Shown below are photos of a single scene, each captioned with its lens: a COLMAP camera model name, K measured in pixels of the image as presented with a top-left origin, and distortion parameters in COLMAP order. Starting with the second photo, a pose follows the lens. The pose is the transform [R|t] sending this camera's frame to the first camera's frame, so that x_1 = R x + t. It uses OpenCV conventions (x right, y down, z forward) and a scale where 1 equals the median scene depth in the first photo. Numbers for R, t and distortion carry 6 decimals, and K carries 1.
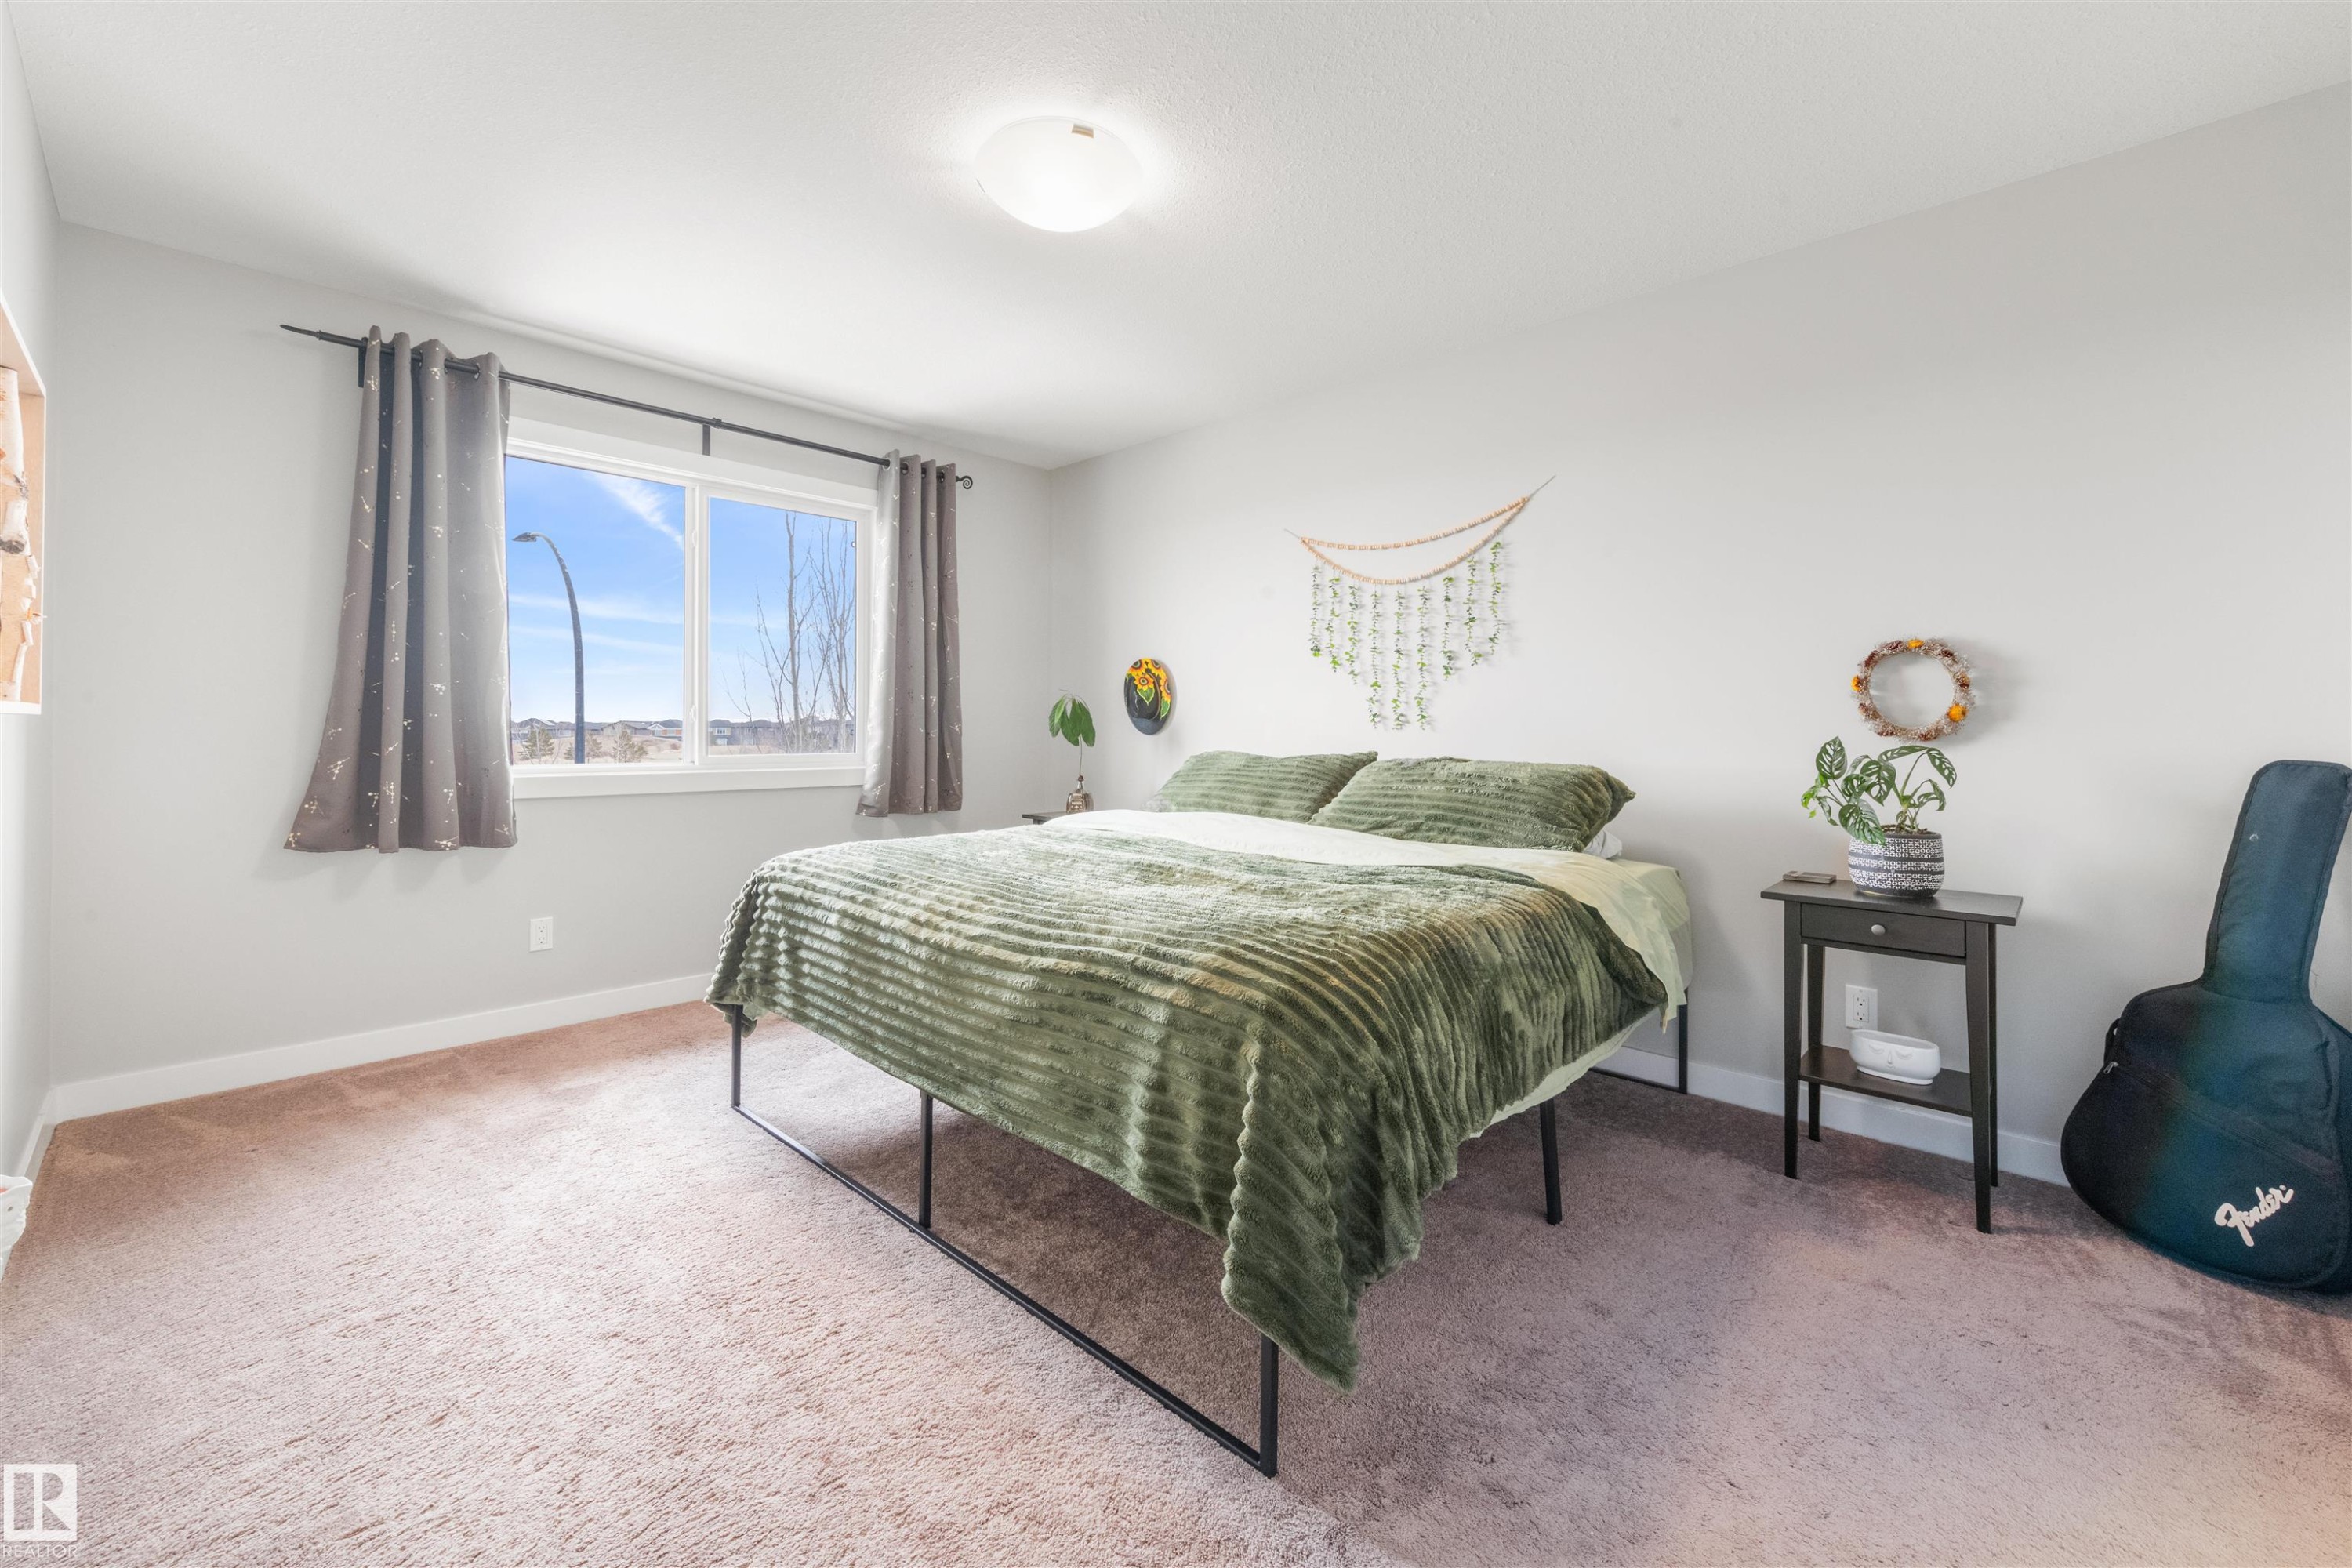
lens RADIAL K [[968.5, 0, 1182.9], [0, 968.5, 730.3], [0, 0, 1]] dist [0.007427, -0.000017]
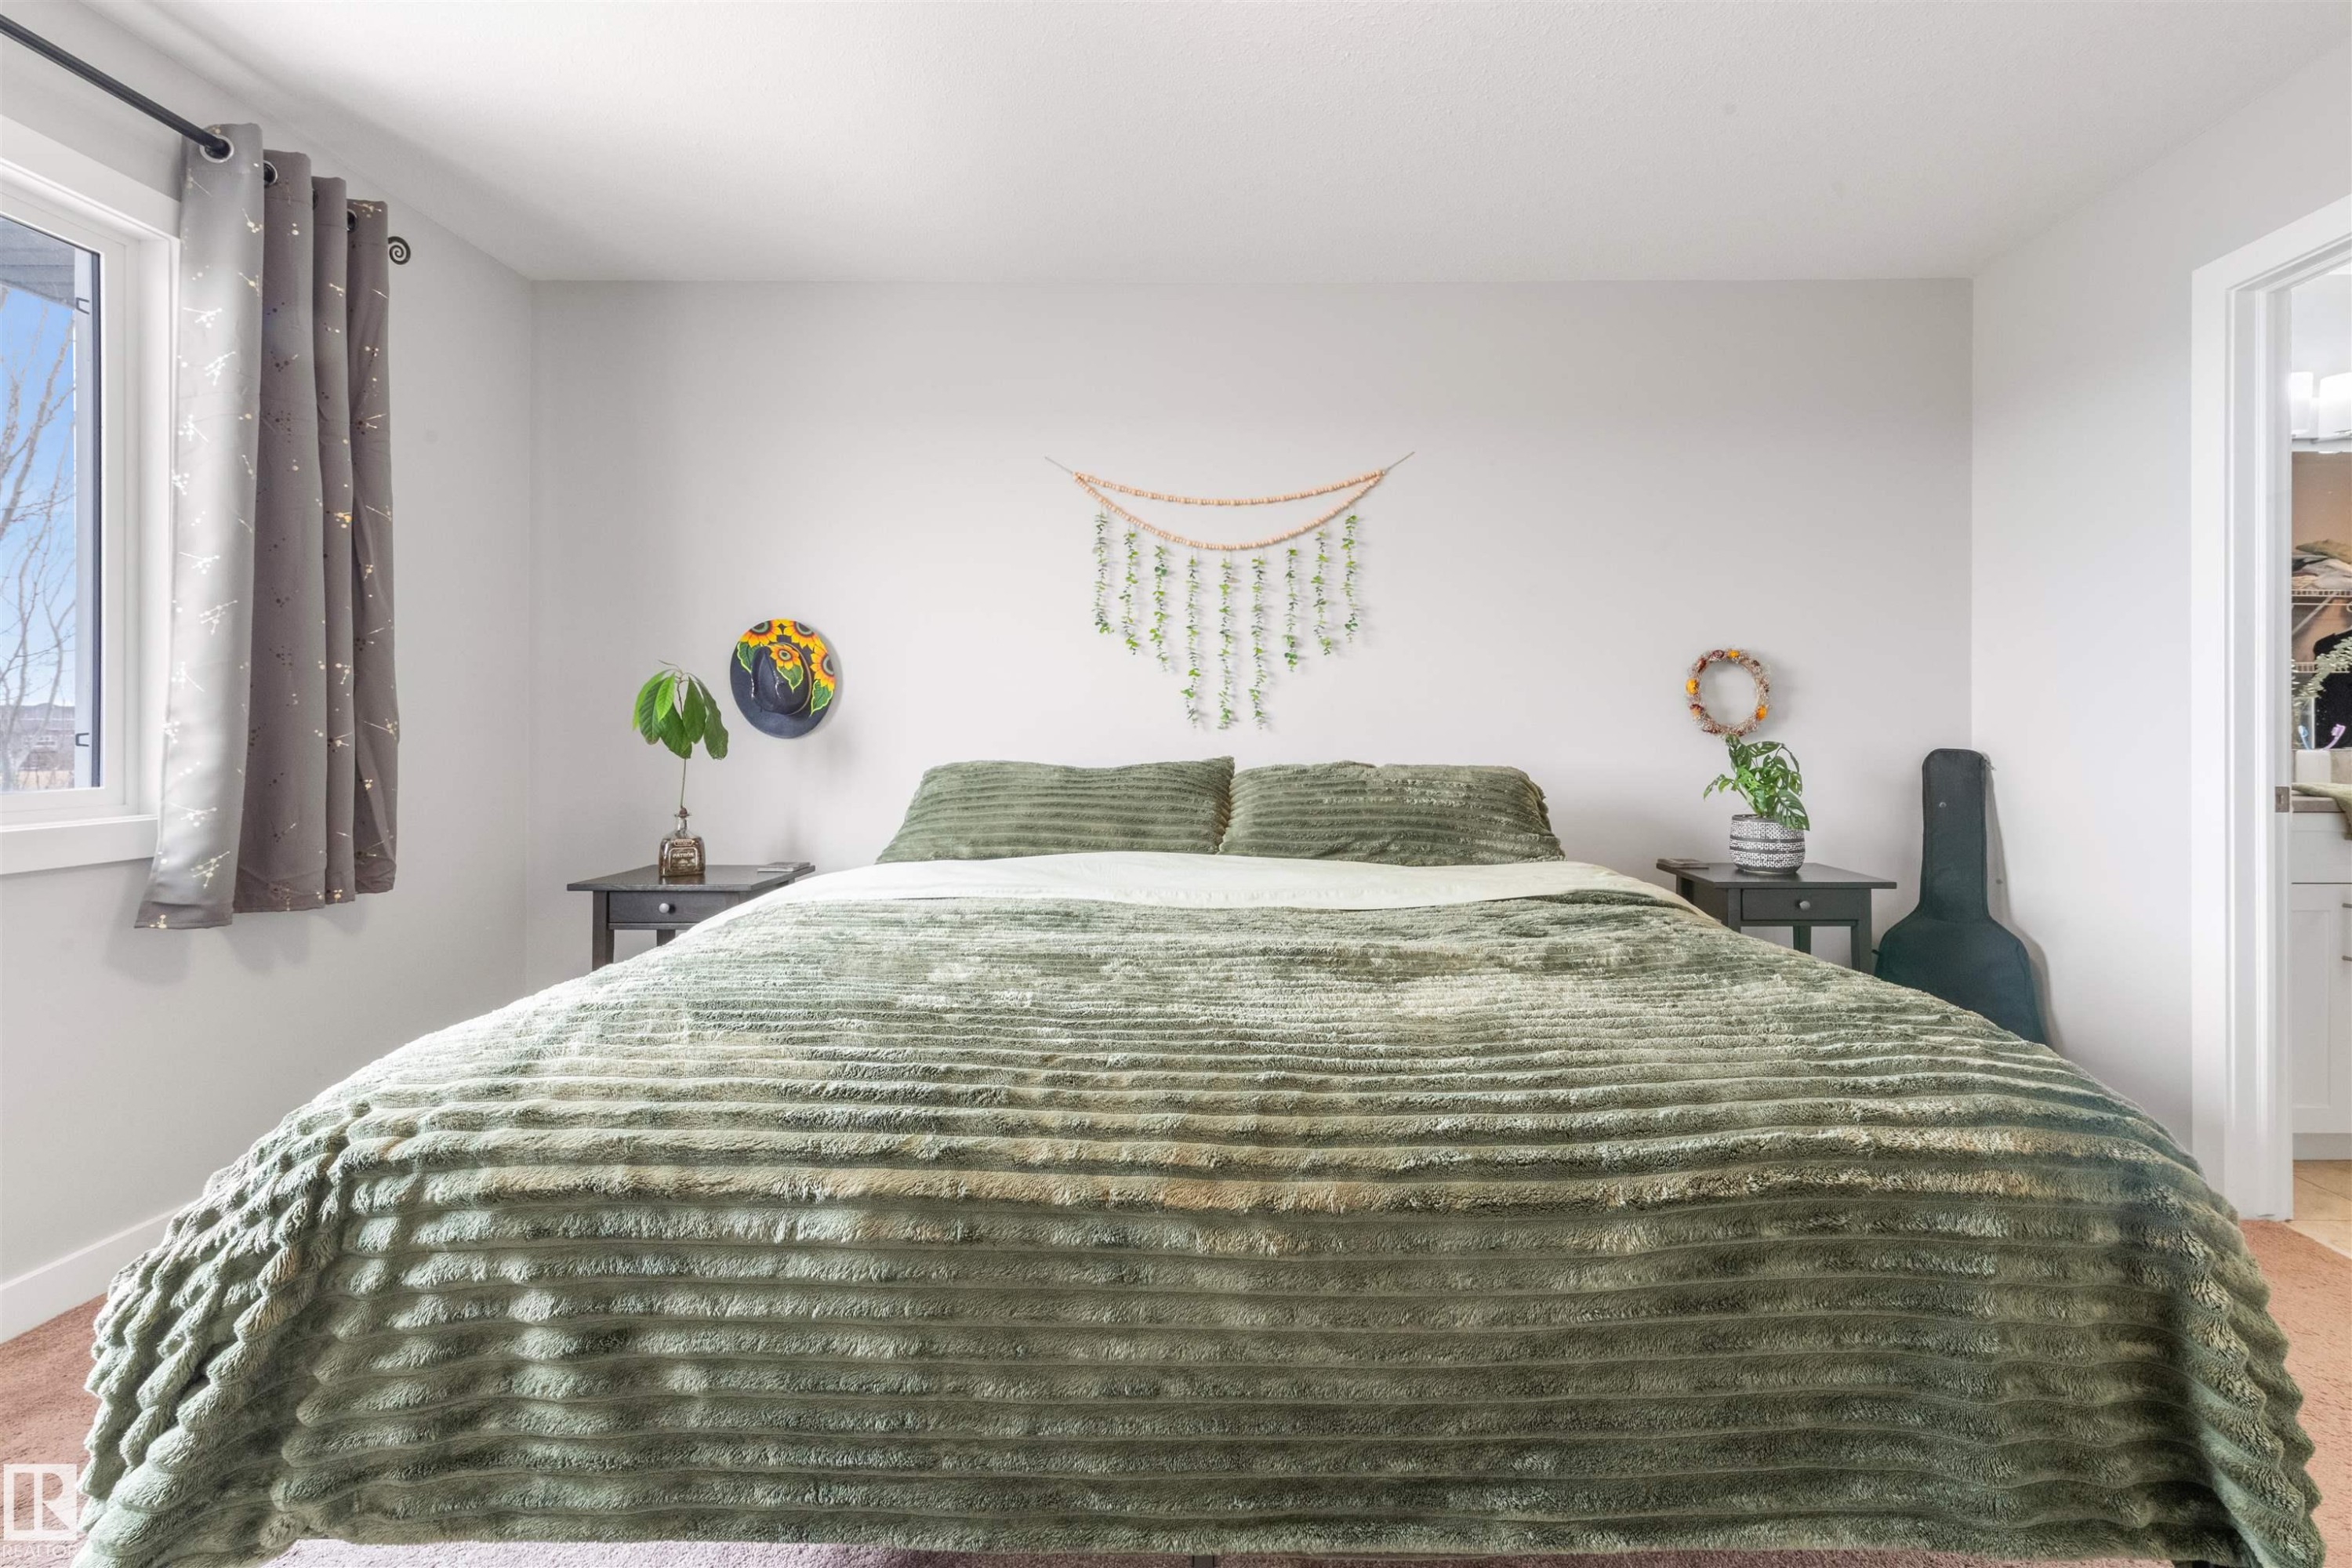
lens RADIAL K [[968.5, 0, 1182.9], [0, 968.5, 730.3], [0, 0, 1]] dist [0.007427, -0.000017]
pose [[0.720083, -0.003498, 0.693880, -0.375323], [0.003293, 0.999993, 0.001623, -0.001067], [-0.693881, 0.001116, 0.720089, 0.446747]]
